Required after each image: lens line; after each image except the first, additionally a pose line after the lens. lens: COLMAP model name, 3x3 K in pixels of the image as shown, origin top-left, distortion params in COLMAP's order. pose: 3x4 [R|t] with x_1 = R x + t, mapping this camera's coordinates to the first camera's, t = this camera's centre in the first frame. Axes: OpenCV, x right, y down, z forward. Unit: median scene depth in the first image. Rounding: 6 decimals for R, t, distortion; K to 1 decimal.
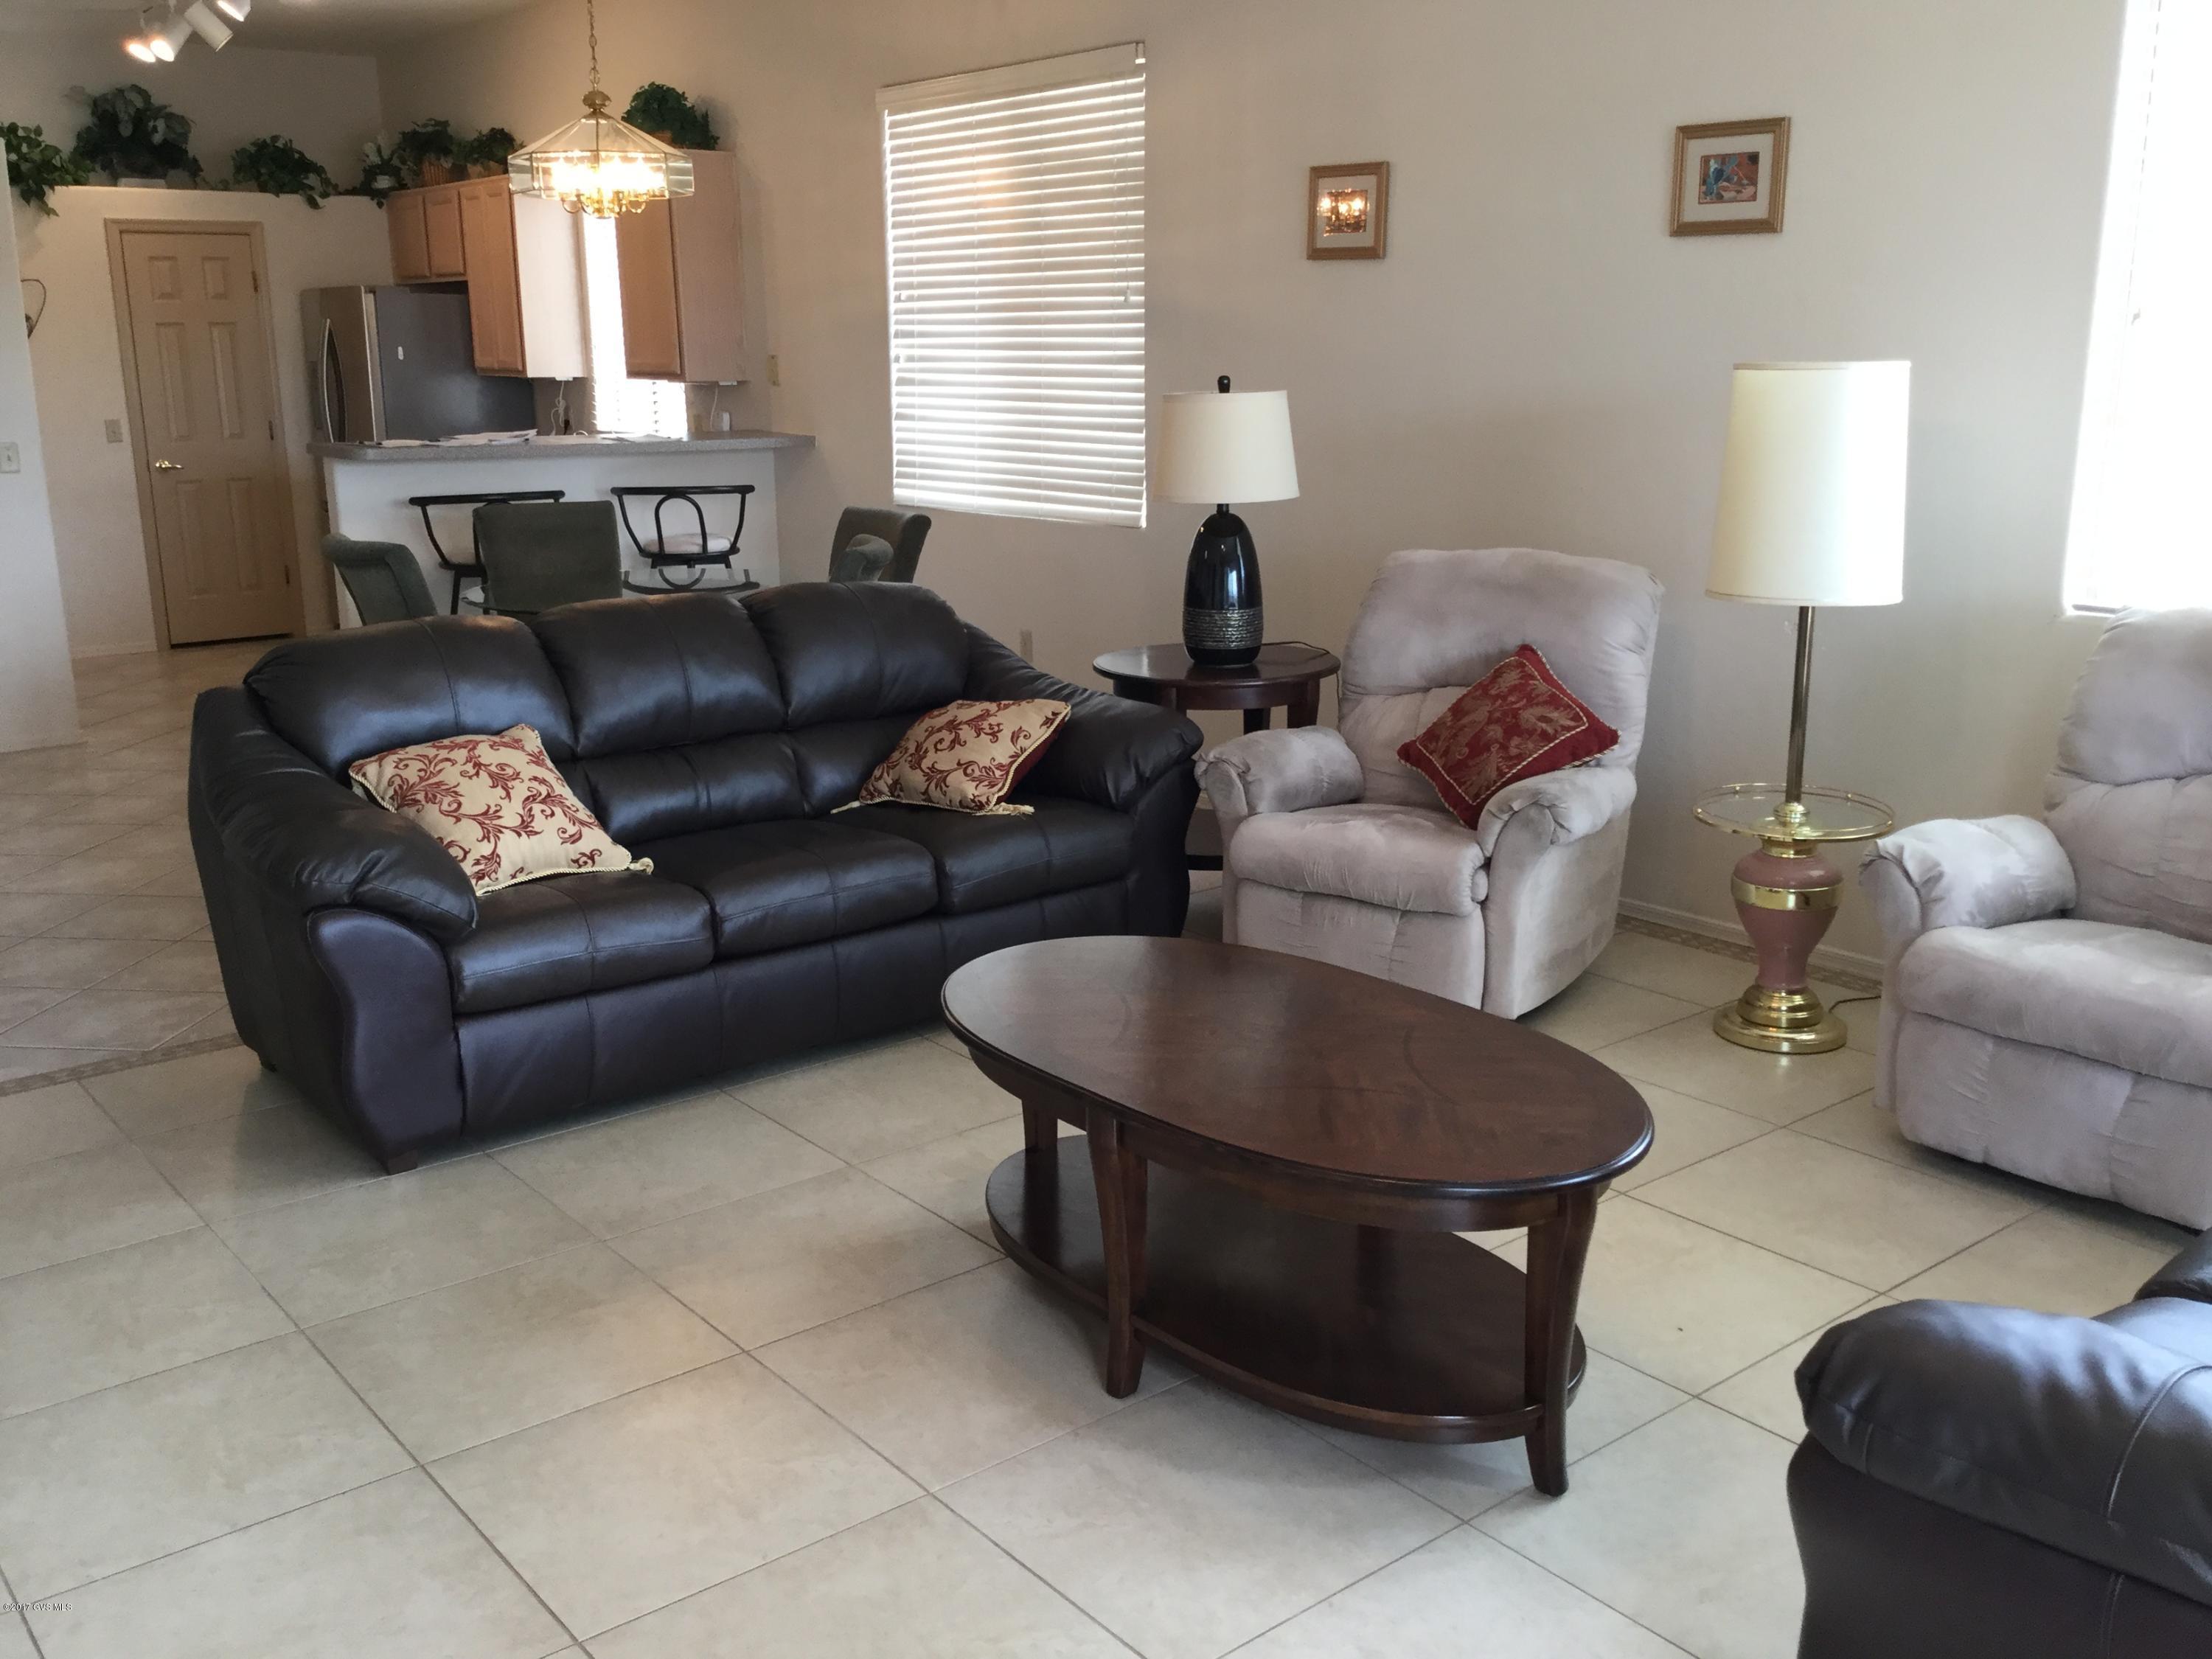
lens RADIAL K [[1995.6, 0, 1104.3], [0, 1995.6, 851.1], [0, 0, 1]] dist [0.086315, -0.165964]
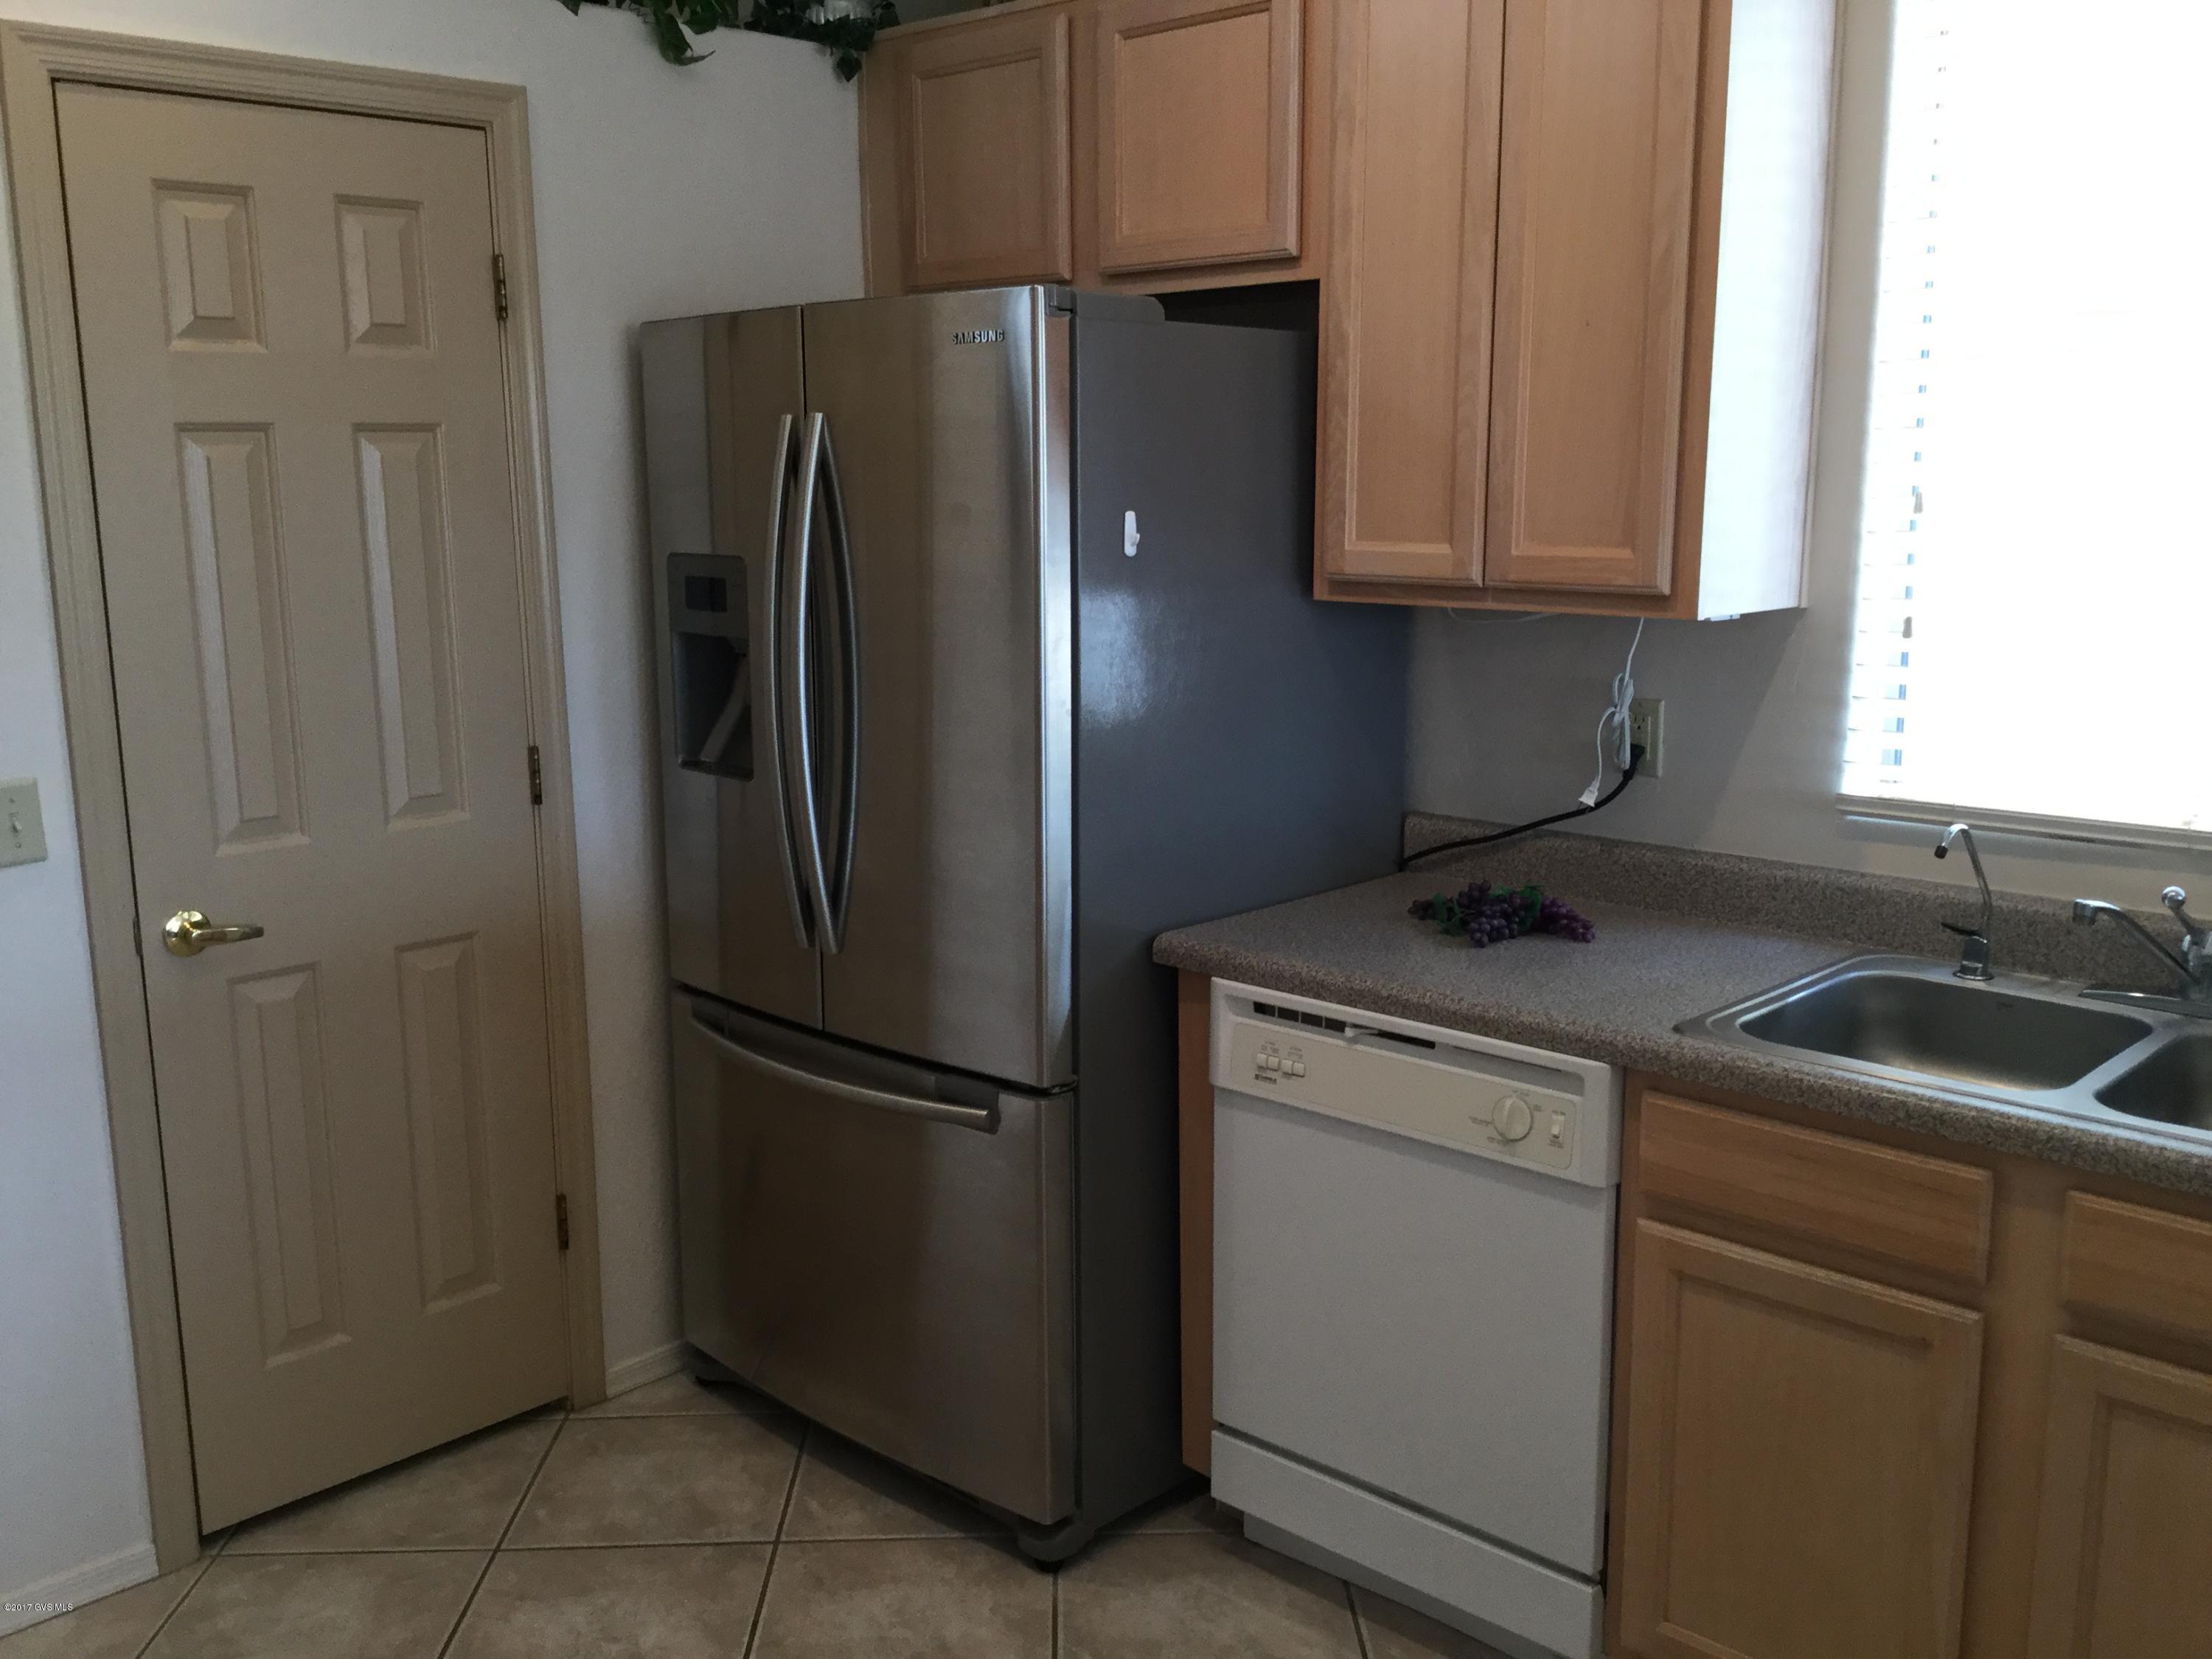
lens RADIAL K [[1995.6, 0, 1111.8], [0, 1995.6, 833.8], [0, 0, 1]] dist [0.086315, -0.165964]
pose [[0.991190, -0.024832, 0.130101, -0.735167], [0.033008, 0.997588, -0.061065, -0.357436], [-0.128270, 0.064821, 0.989619, 1.382853]]
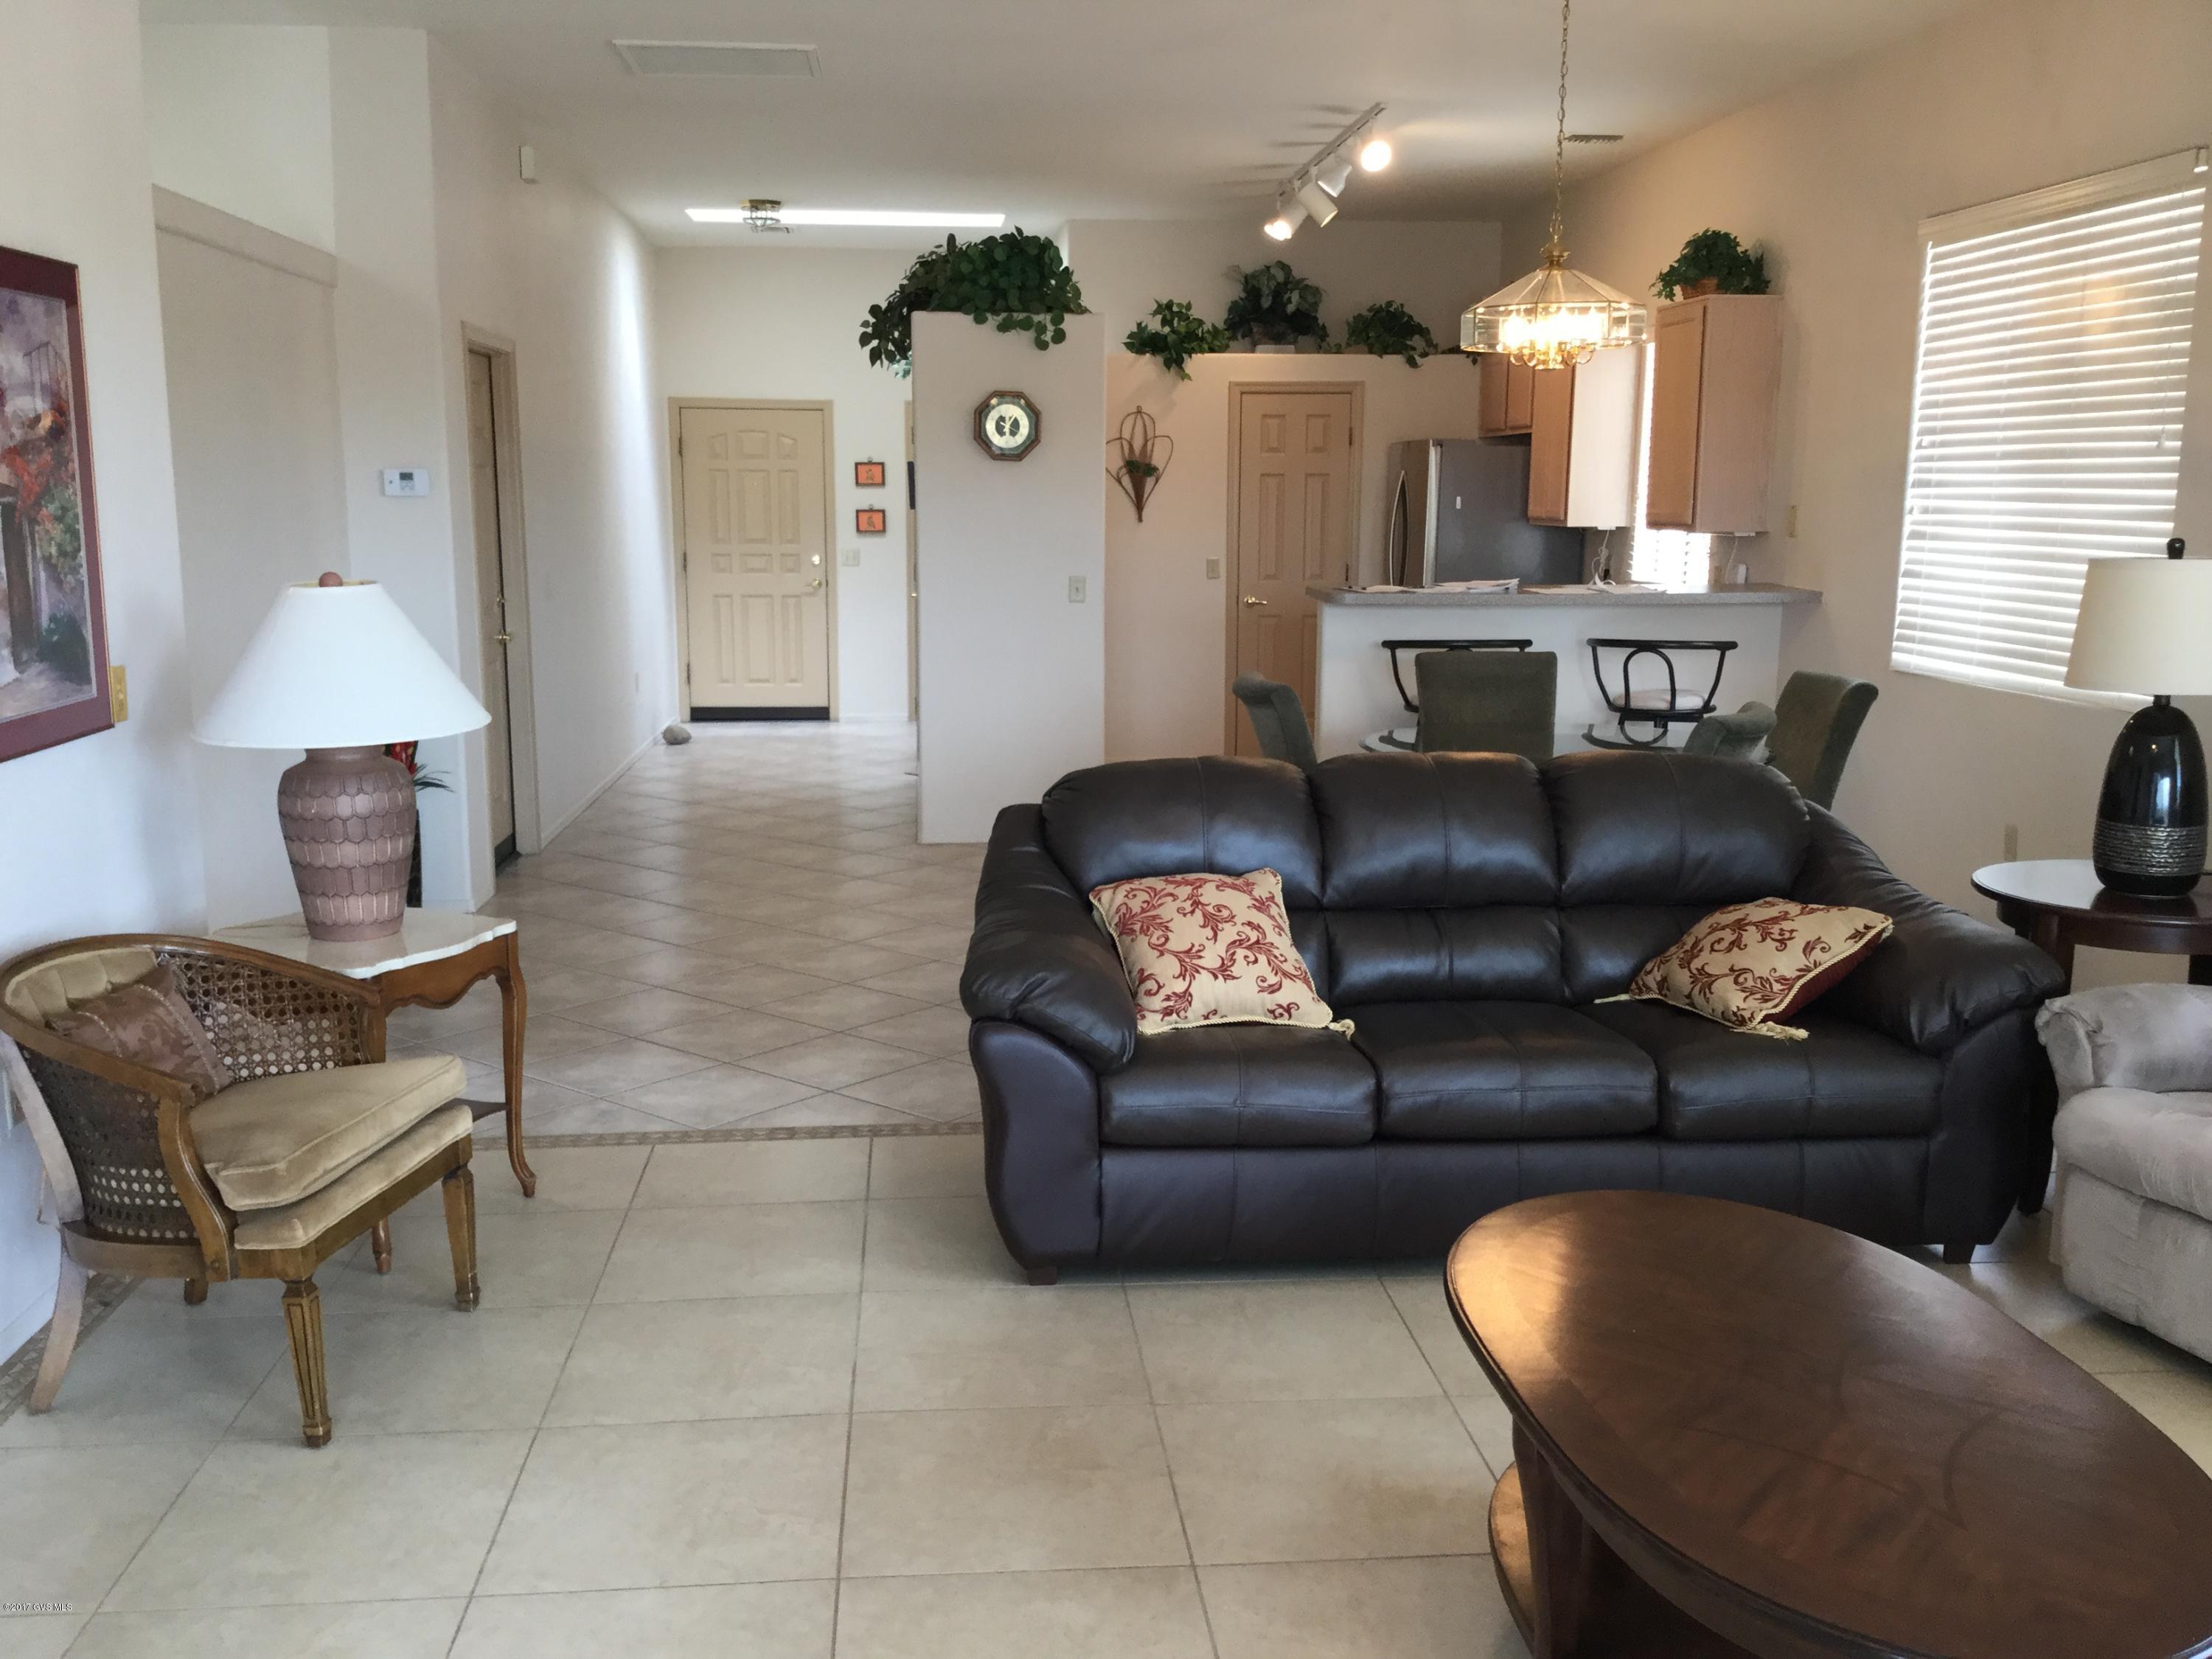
lens RADIAL K [[1995.6, 0, 1071.6], [0, 1995.6, 835.6], [0, 0, 1]] dist [0.086315, -0.165964]
pose [[0.822567, 0.104244, -0.559033, 0.157359], [-0.146758, 0.988668, -0.031583, -0.028234], [0.549405, 0.108021, 0.828544, 0.097852]]
